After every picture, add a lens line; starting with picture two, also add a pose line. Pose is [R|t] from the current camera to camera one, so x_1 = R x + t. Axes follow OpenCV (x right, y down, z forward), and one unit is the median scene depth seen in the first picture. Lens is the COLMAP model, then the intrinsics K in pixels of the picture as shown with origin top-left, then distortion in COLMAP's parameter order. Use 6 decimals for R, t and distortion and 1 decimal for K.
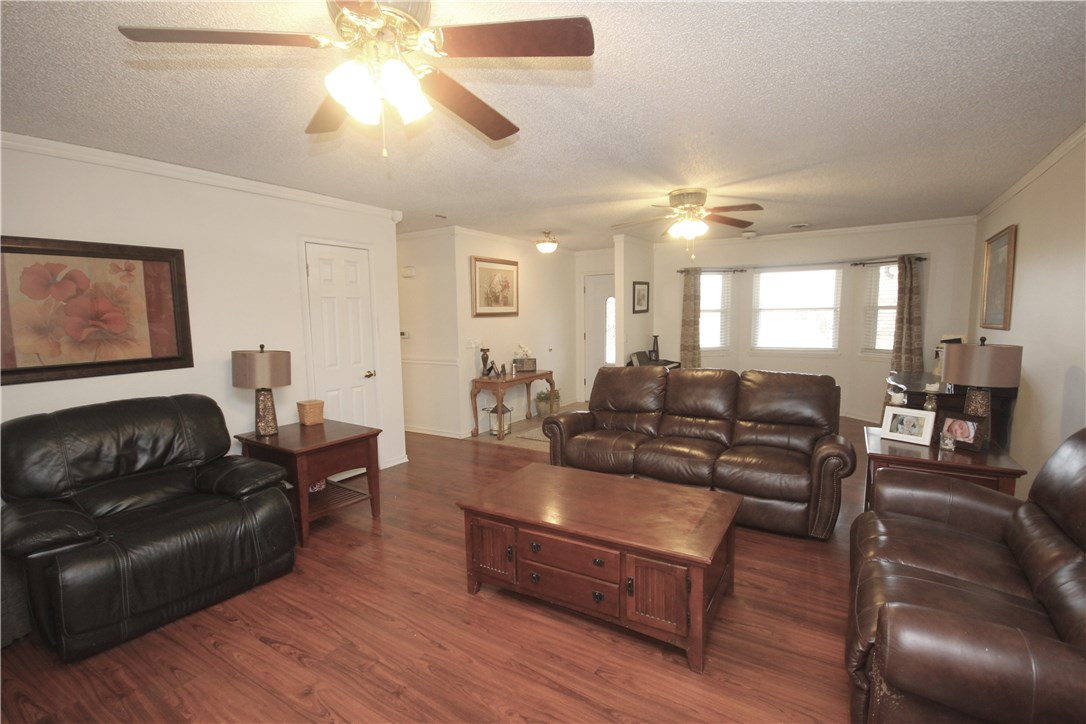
lens RADIAL K [[505.4, 0, 541.2], [0, 505.4, 362.8], [0, 0, 1]] dist [0.000513, -0.005261]
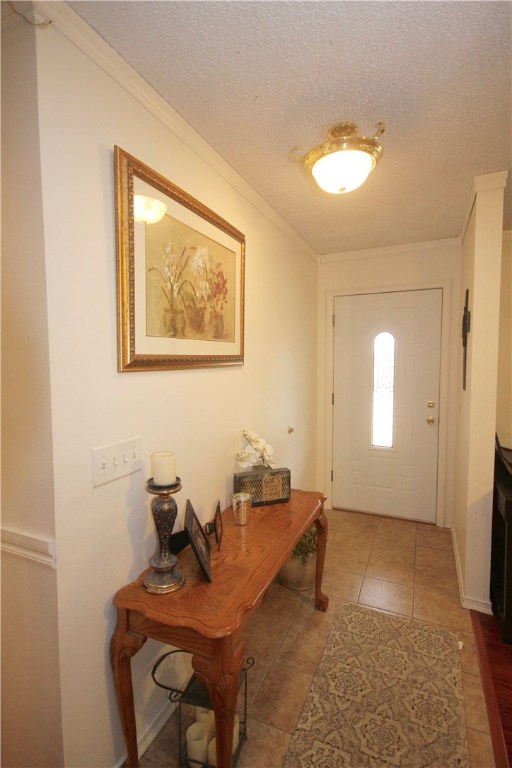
lens RADIAL K [[379.4, 0, 256.1], [0, 379.4, 383.6], [0, 0, 1]] dist [0.003487, 0.000513]
pose [[0.989144, 0.001638, 0.146943, -0.131150], [0.003212, 0.999458, -0.032760, -0.108096], [-0.146917, 0.032876, 0.988602, 1.115267]]
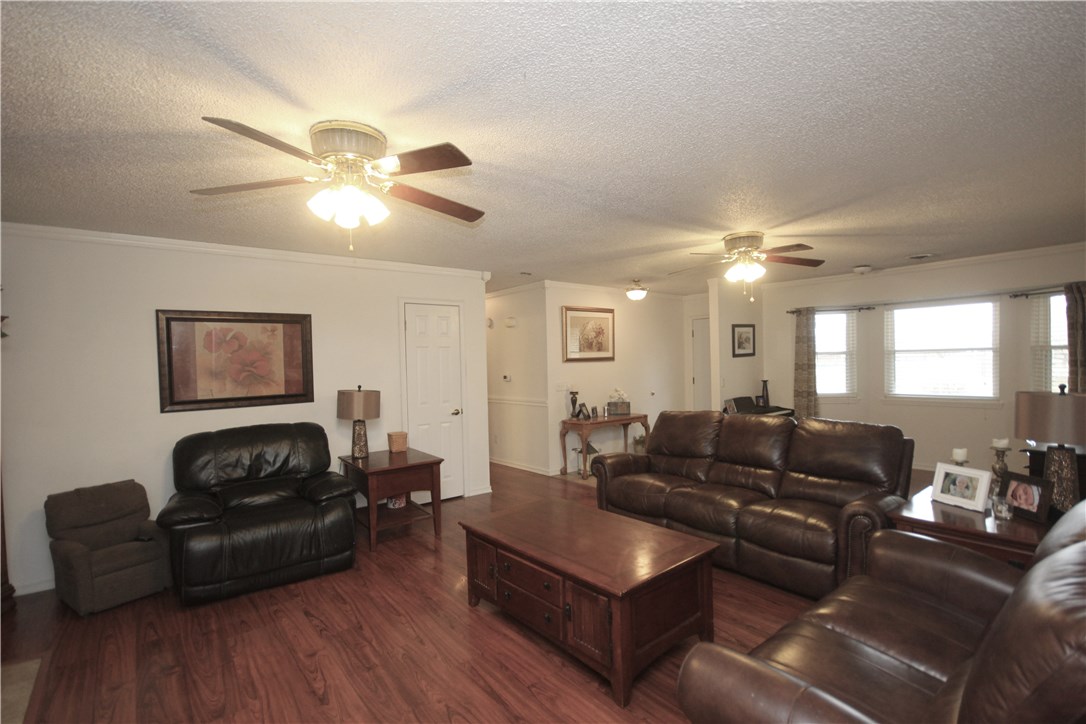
lens RADIAL K [[505.4, 0, 540.4], [0, 505.4, 360.5], [0, 0, 1]] dist [0.000513, -0.005261]
pose [[0.944436, -0.007161, -0.328618, 0.246647], [-0.022533, 0.996000, -0.086461, 0.000986], [0.327922, 0.089062, 0.940497, -0.043369]]
